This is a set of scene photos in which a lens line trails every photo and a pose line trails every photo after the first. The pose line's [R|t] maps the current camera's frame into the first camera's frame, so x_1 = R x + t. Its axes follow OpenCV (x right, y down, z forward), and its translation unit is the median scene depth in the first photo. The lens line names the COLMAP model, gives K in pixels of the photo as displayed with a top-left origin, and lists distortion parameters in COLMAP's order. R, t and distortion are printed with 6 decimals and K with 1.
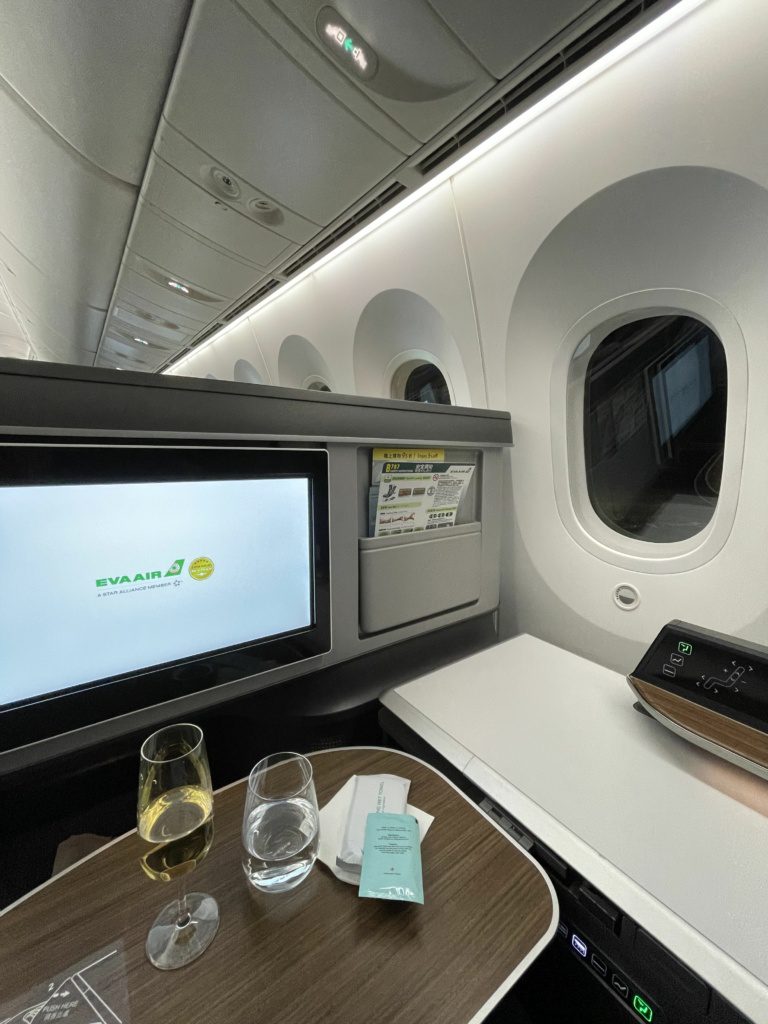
lens RADIAL K [[416.9, 0, 386.1], [0, 416.9, 503.9], [0, 0, 1]] dist [-0.001776, -0.001708]
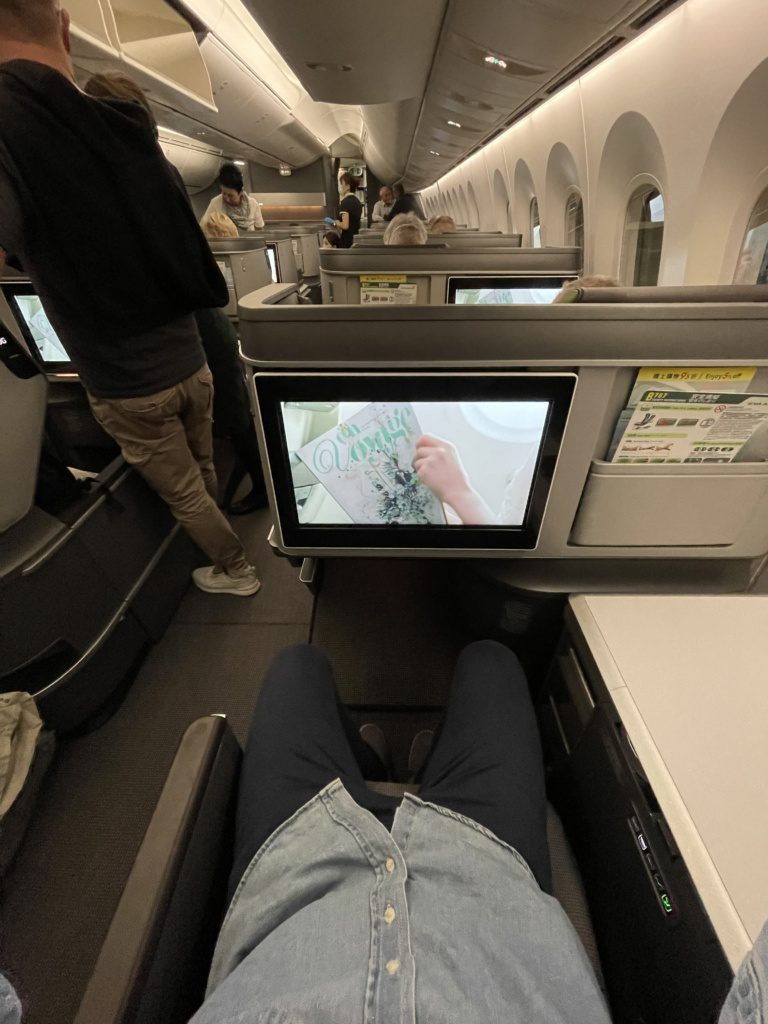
lens RADIAL K [[416.9, 0, 385.9], [0, 416.9, 507.2], [0, 0, 1]] dist [-0.001776, -0.001708]
pose [[0.791198, 0.330437, -0.514603, 0.084376], [-0.062234, 0.880595, 0.469765, -0.233716], [0.608385, -0.339651, 0.717290, -0.037407]]
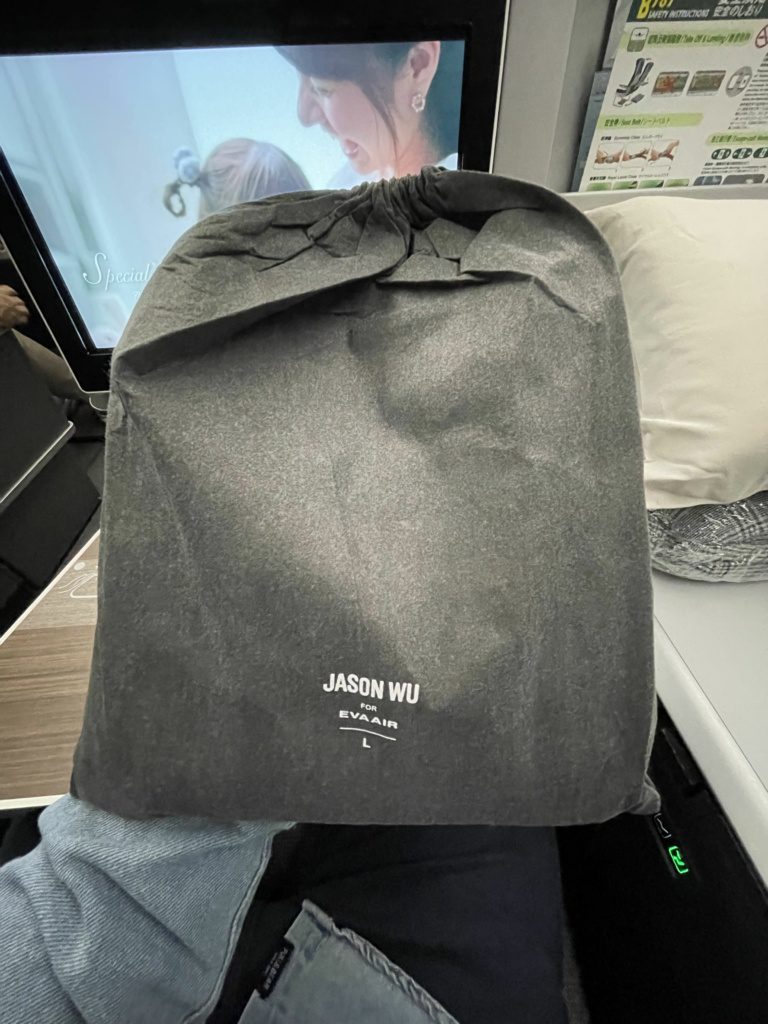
lens RADIAL K [[416.9, 0, 382.0], [0, 416.9, 512.0], [0, 0, 1]] dist [-0.001776, -0.001708]
pose [[0.839006, 0.328579, -0.433711, 0.133304], [-0.025795, 0.820206, 0.571487, 0.114537], [0.543511, -0.468293, 0.696633, 0.221010]]
